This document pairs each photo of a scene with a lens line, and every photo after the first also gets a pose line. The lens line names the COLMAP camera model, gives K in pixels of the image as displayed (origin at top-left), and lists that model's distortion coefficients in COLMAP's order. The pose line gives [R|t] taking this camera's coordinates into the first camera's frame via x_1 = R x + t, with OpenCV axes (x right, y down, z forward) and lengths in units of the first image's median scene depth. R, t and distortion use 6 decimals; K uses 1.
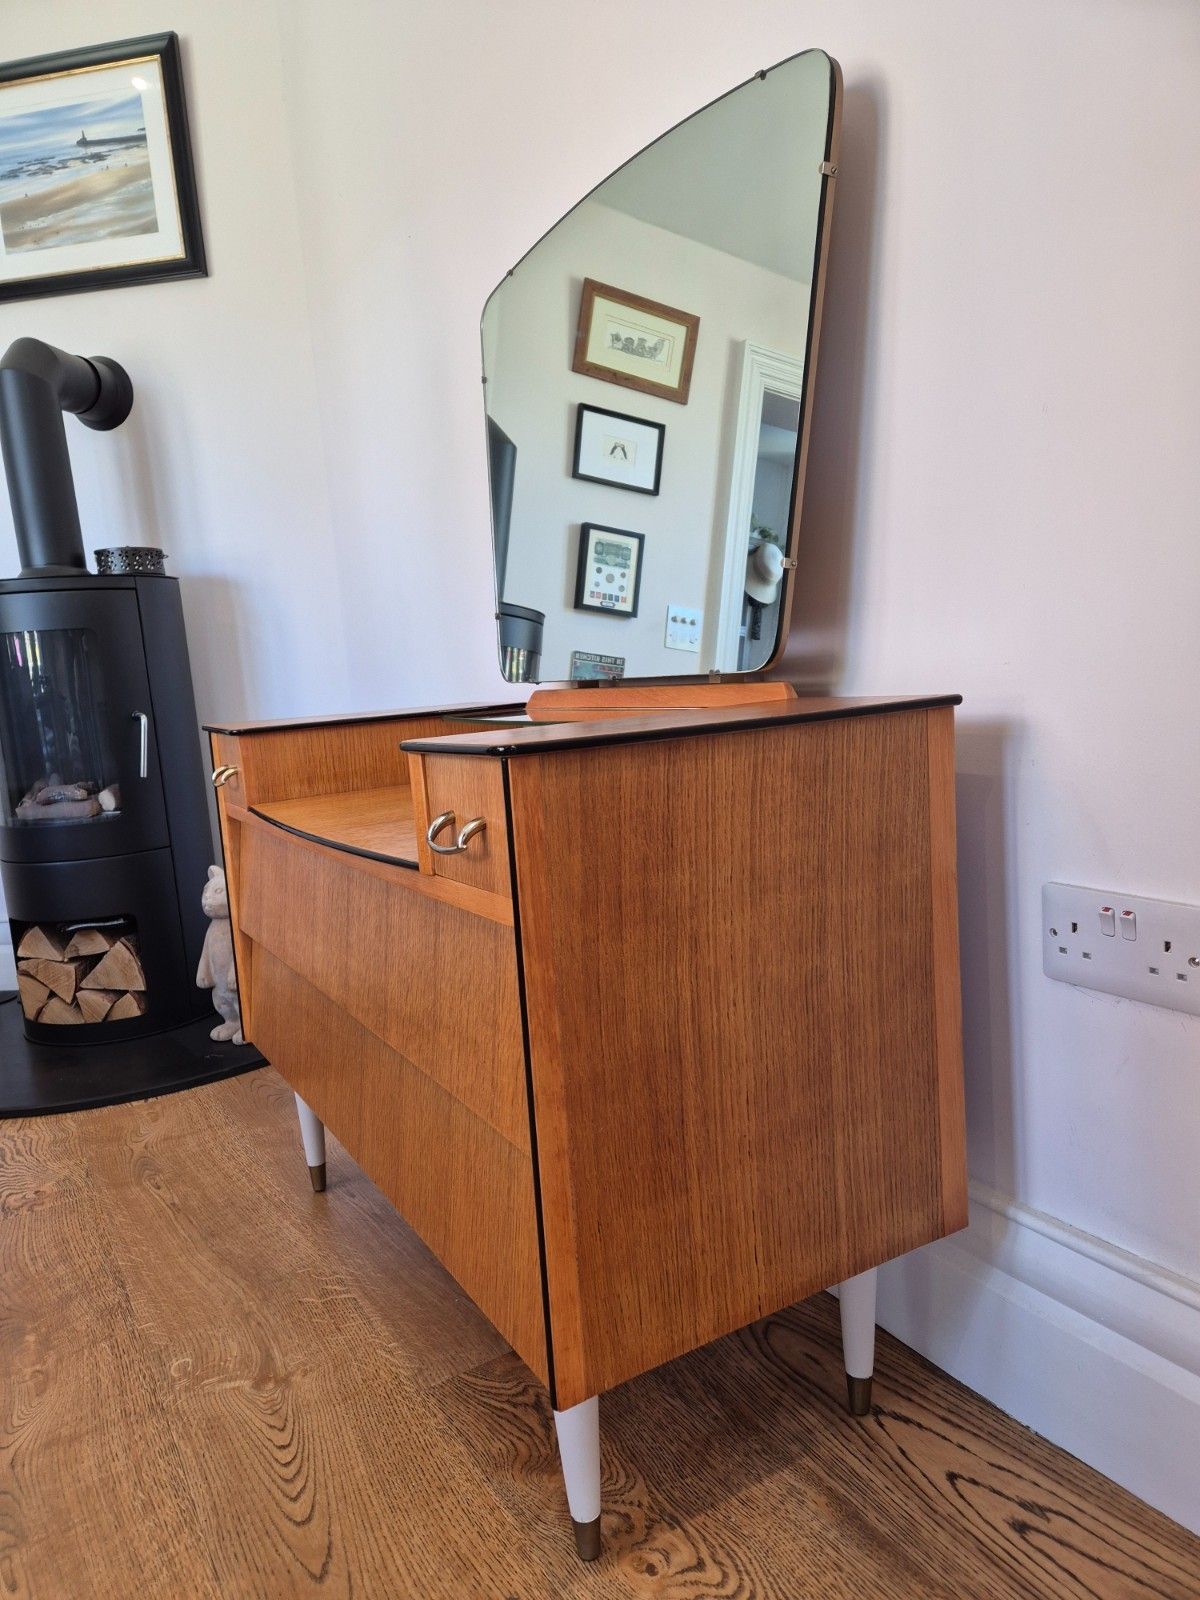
lens RADIAL K [[1068.8, 0, 588.6], [0, 1068.8, 809.8], [0, 0, 1]] dist [0.087759, -0.074495]
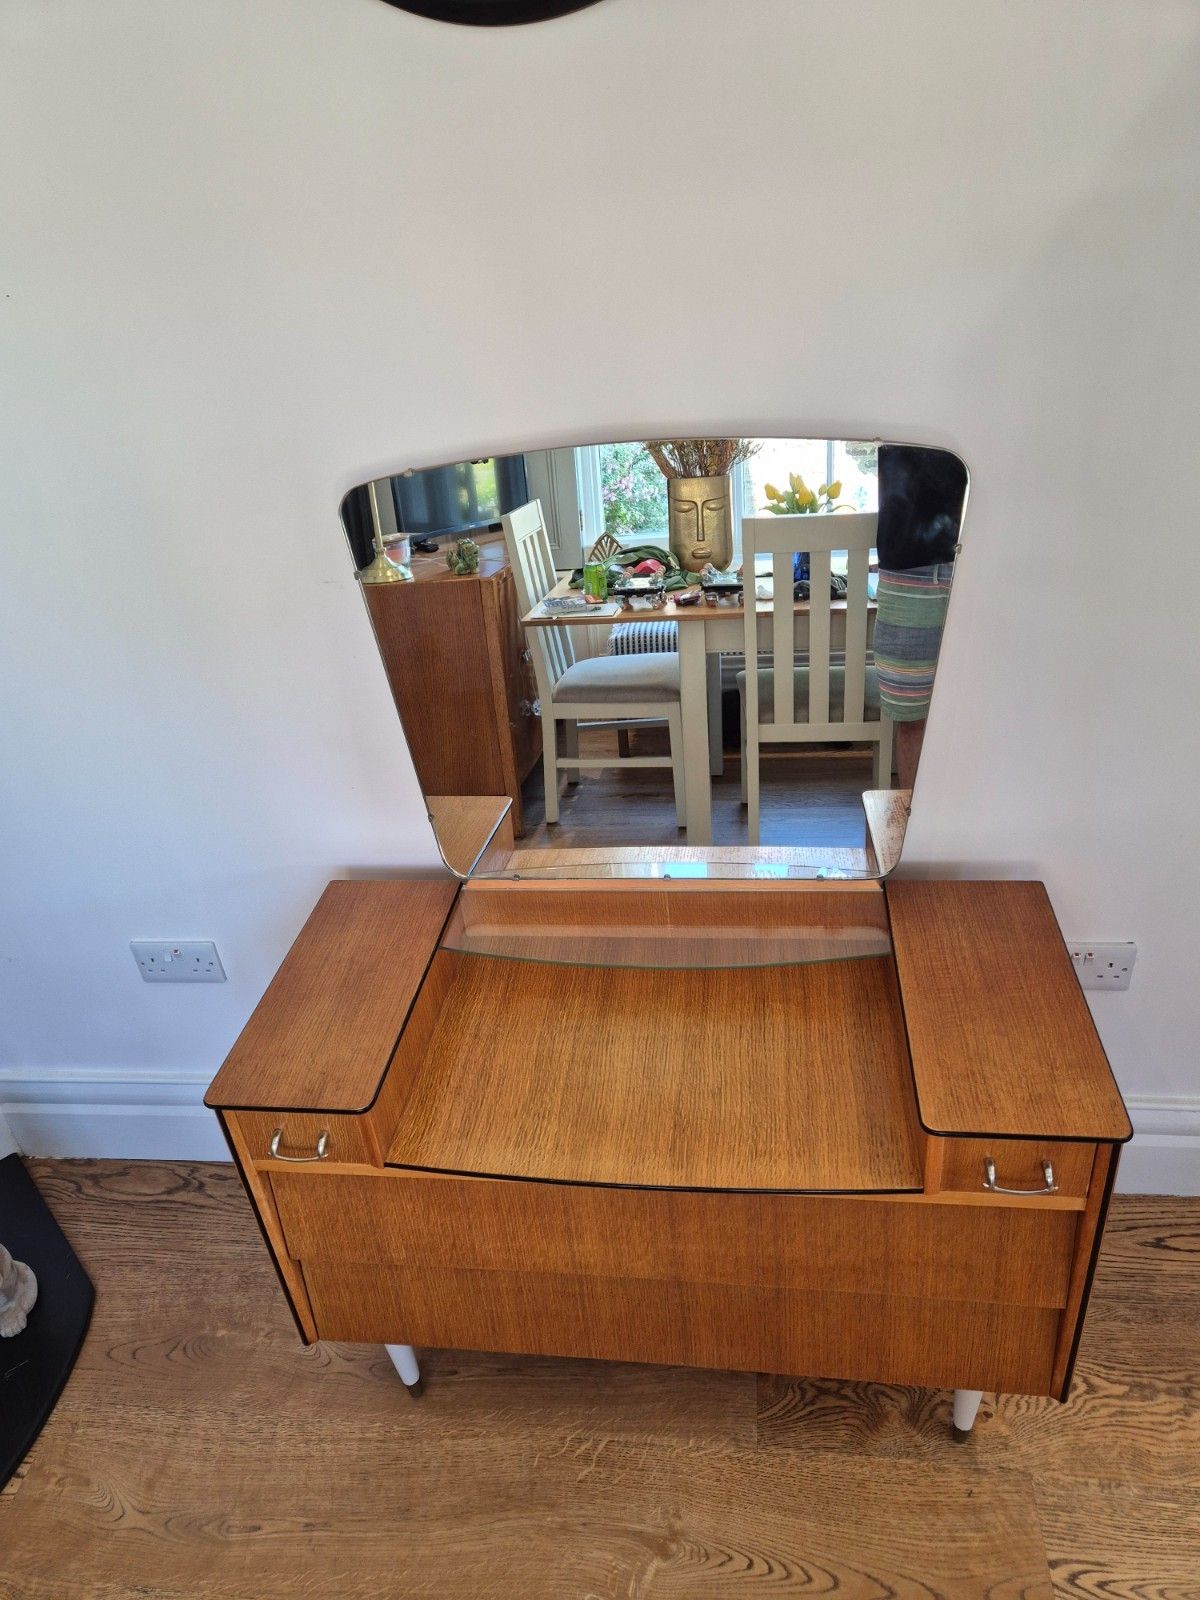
lens RADIAL K [[1077.7, 0, 604.9], [0, 1077.7, 783.1], [0, 0, 1]] dist [0.046181, -0.029803]
pose [[0.614100, -0.393075, 0.684378, -0.939939], [0.156374, 0.910557, 0.382667, -0.820993], [-0.773581, -0.127977, 0.620640, 0.453006]]
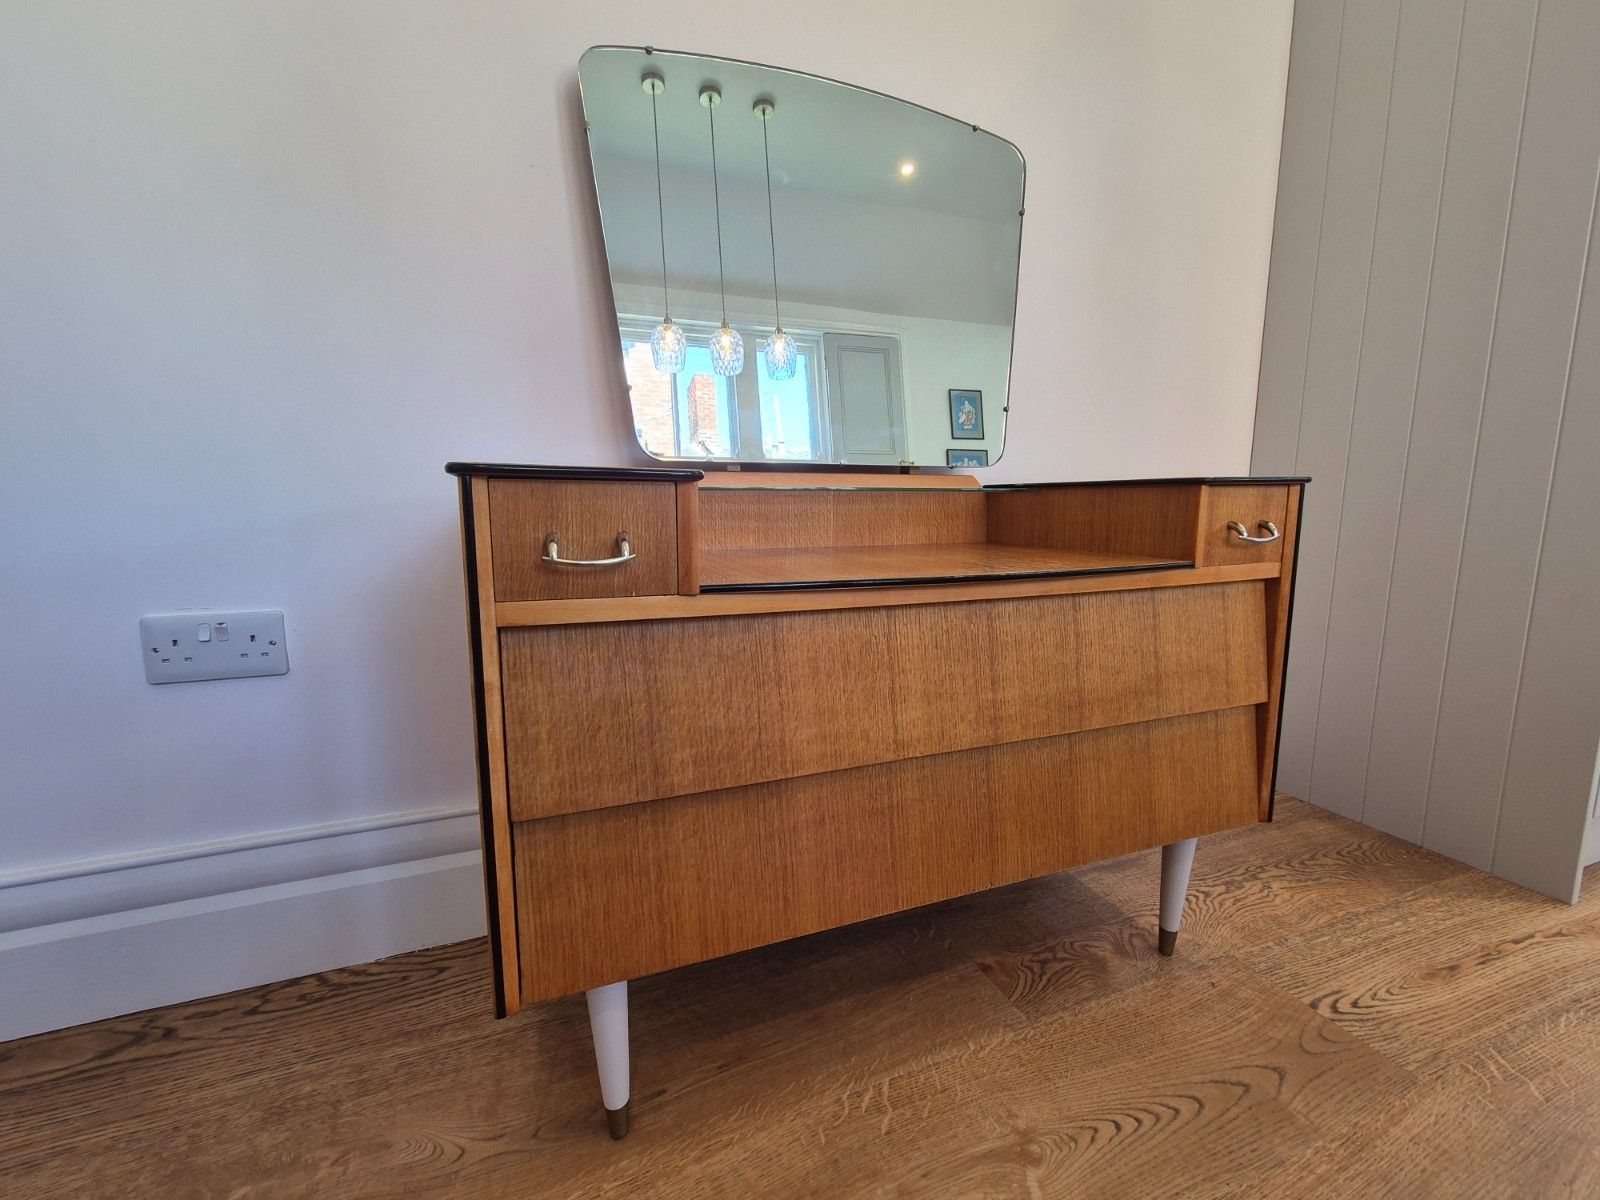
lens RADIAL K [[655.5, 0, 801.5], [0, 655.5, 596.3], [0, 0, 1]] dist [0.003286, 0.000606]
pose [[0.161443, -0.067149, 0.984595, -0.964709], [0.125483, 0.990981, 0.047009, -0.011113], [-0.978872, 0.115961, 0.168413, 1.167916]]
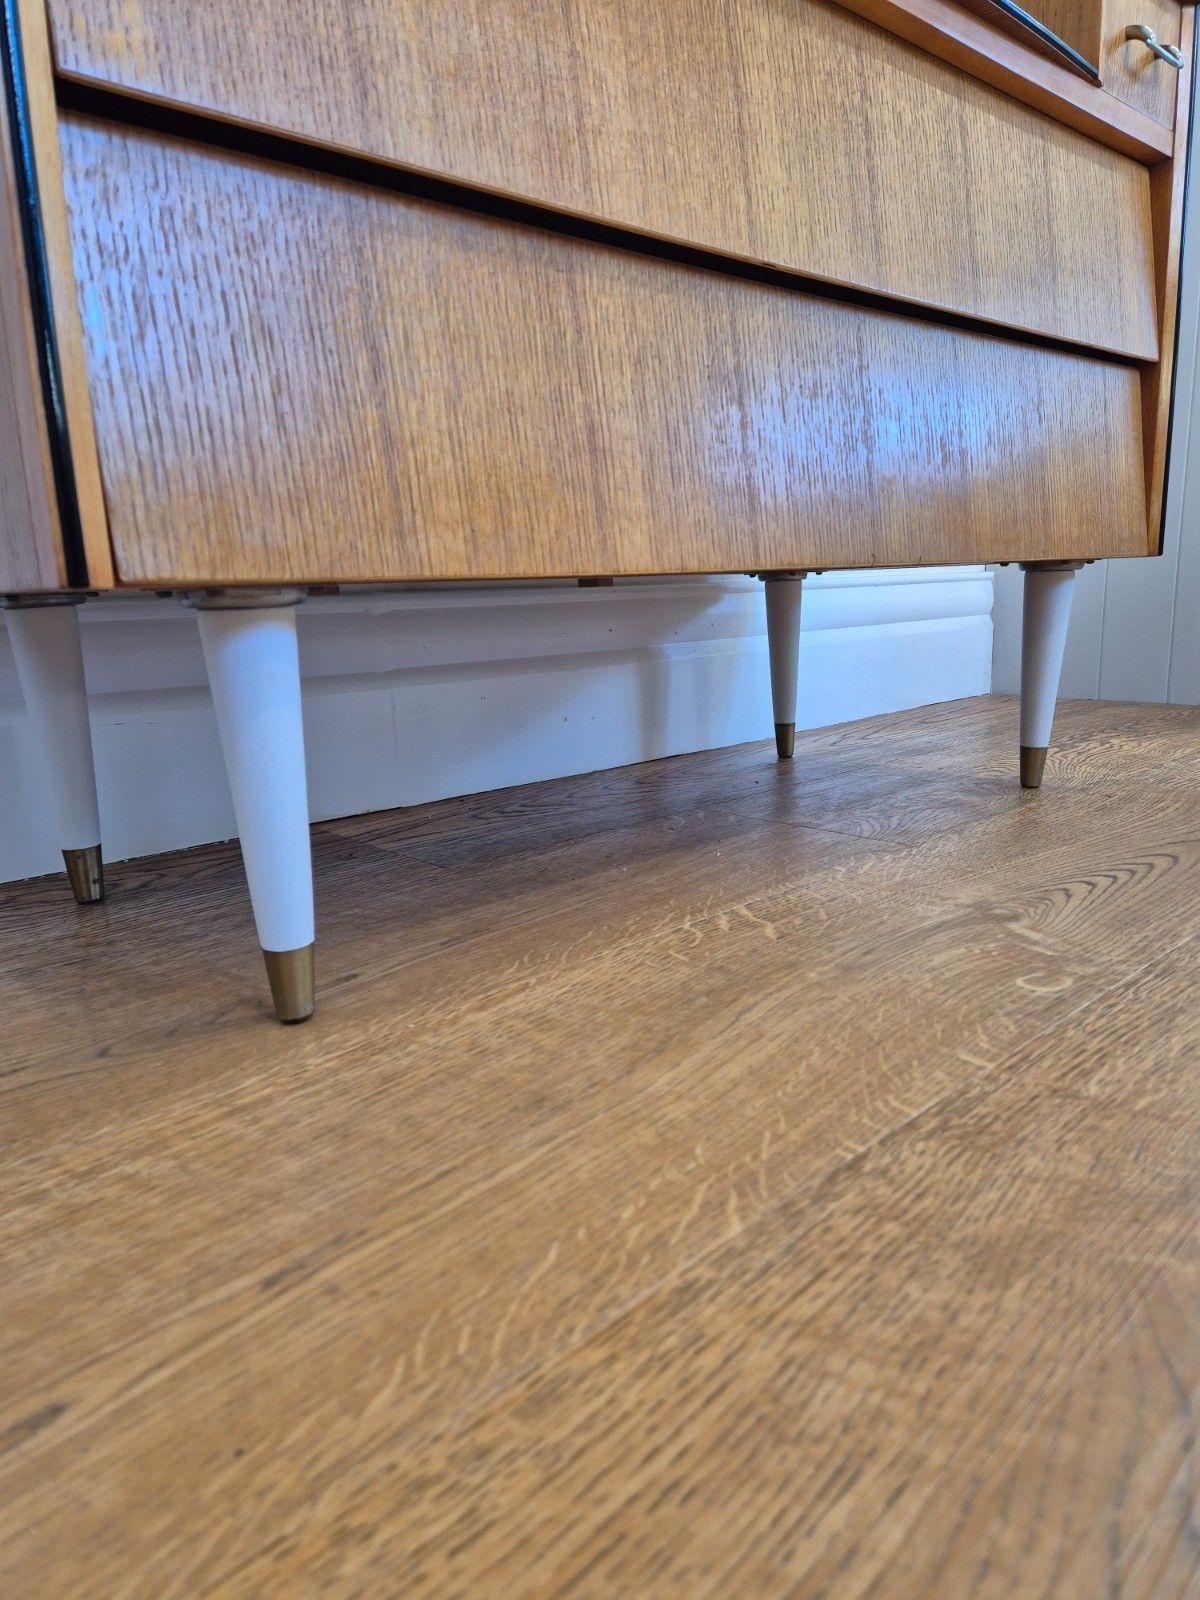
lens RADIAL K [[1057.1, 0, 600.0], [0, 1057.1, 800.0], [0, 0, 1]] dist [0.097548, -0.081503]
pose [[-0.206580, -0.118090, 0.971277, -0.900462], [0.180213, 0.971114, 0.156400, 0.376092], [-0.961690, 0.207346, -0.179331, 1.452200]]
